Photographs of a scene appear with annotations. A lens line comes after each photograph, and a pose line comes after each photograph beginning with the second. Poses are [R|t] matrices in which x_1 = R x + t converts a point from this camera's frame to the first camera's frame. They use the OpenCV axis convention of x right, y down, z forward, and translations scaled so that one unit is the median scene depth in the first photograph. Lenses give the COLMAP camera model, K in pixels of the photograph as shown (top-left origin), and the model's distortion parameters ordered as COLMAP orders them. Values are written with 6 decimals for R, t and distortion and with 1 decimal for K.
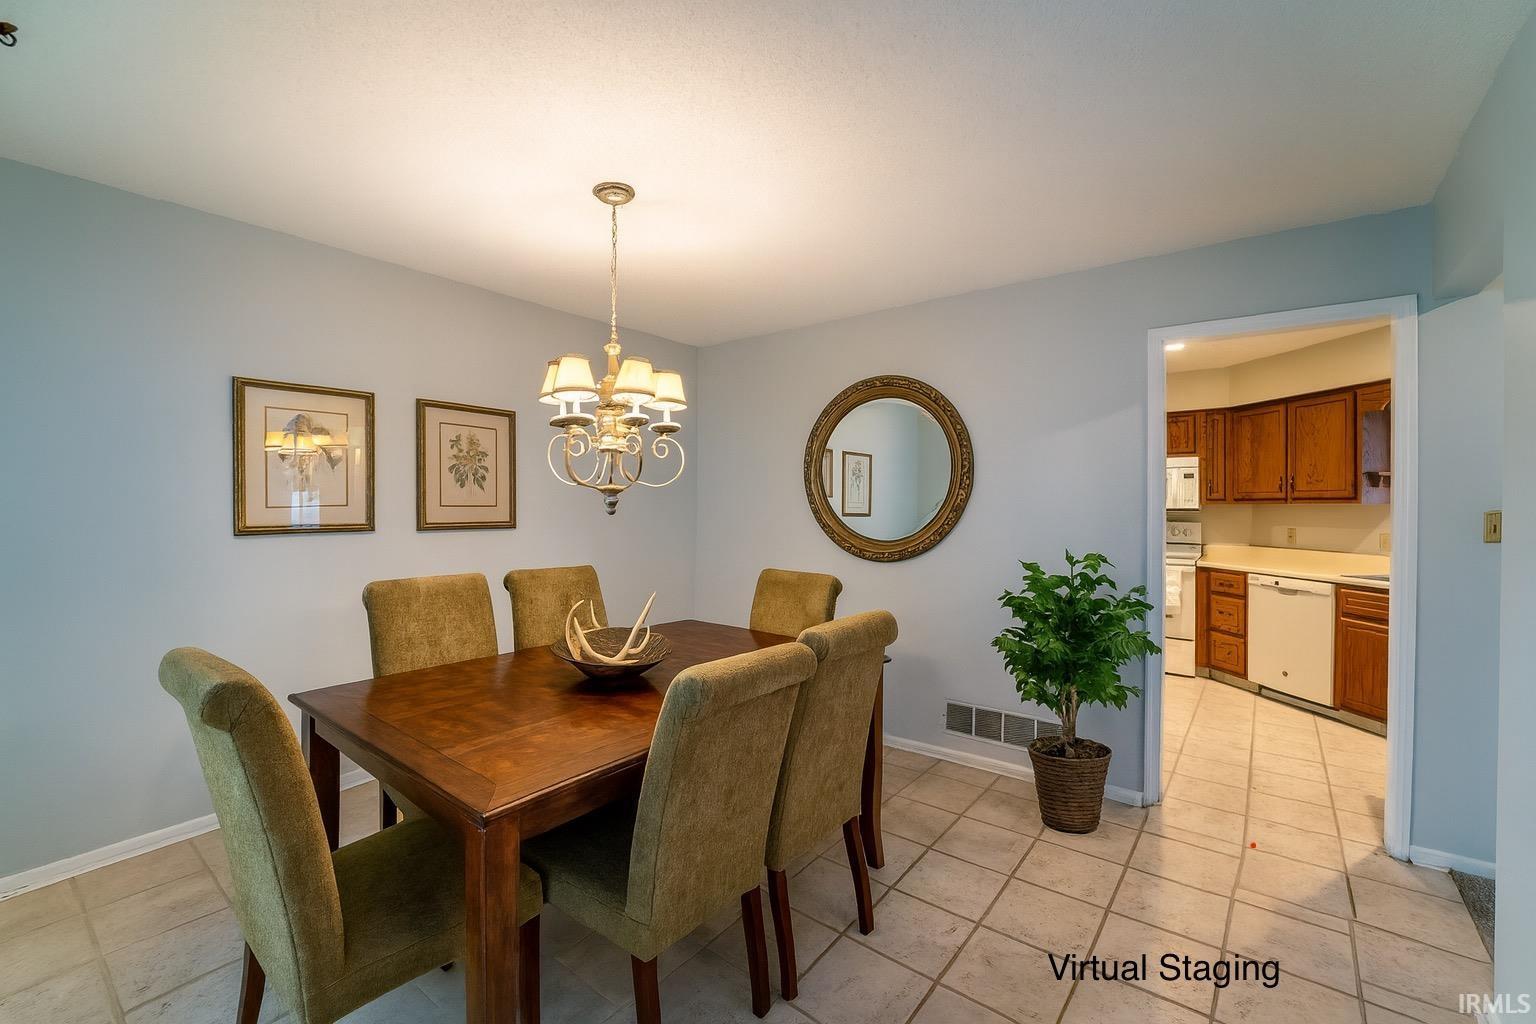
lens RADIAL K [[632.5, 0, 778.9], [0, 632.5, 513.5], [0, 0, 1]] dist [-0.021801, -0.001046]
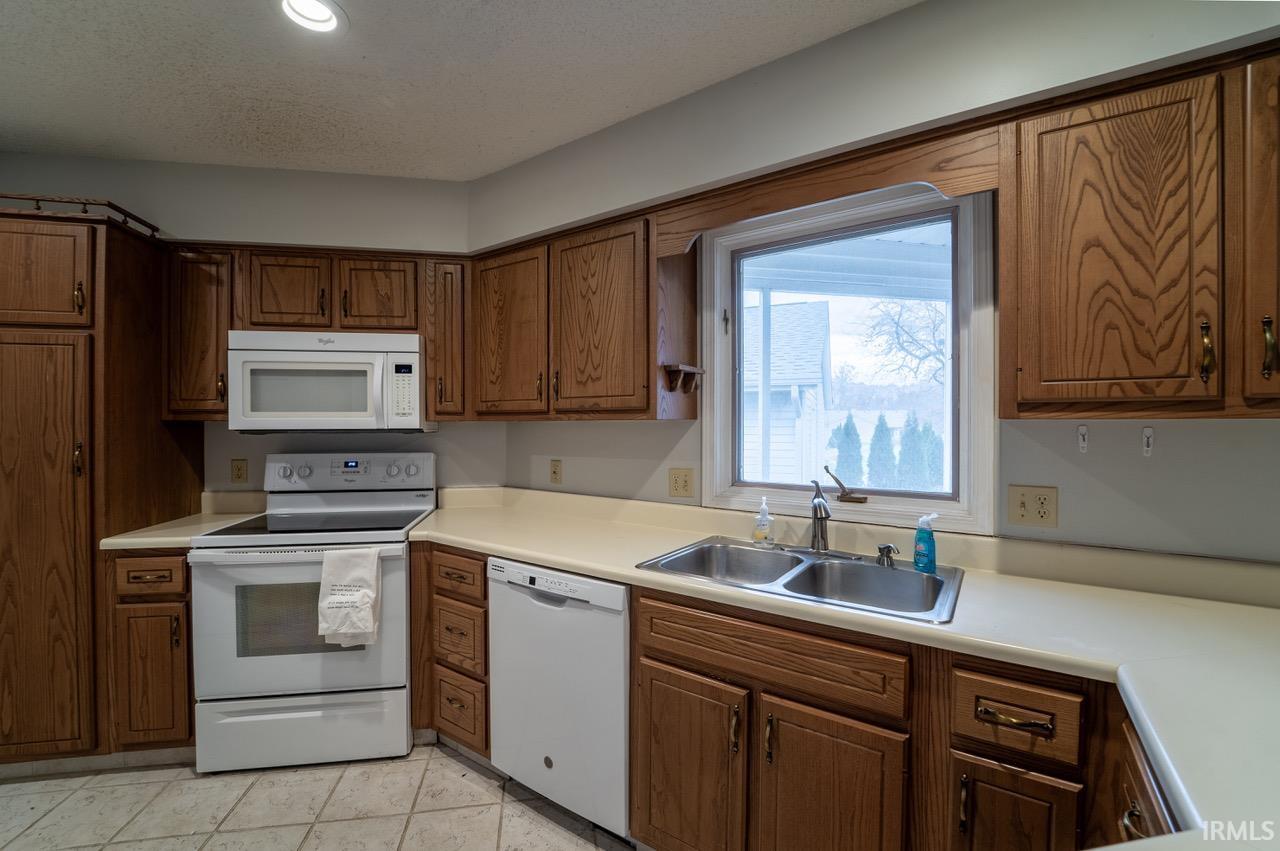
lens RADIAL K [[527.1, 0, 639.5], [0, 527.1, 427.4], [0, 0, 1]] dist [-0.021801, -0.001046]
pose [[0.670751, -0.004484, 0.741669, 0.552570], [0.009074, 0.999956, -0.002160, -0.007626], [-0.741627, 0.008179, 0.670762, 0.661978]]
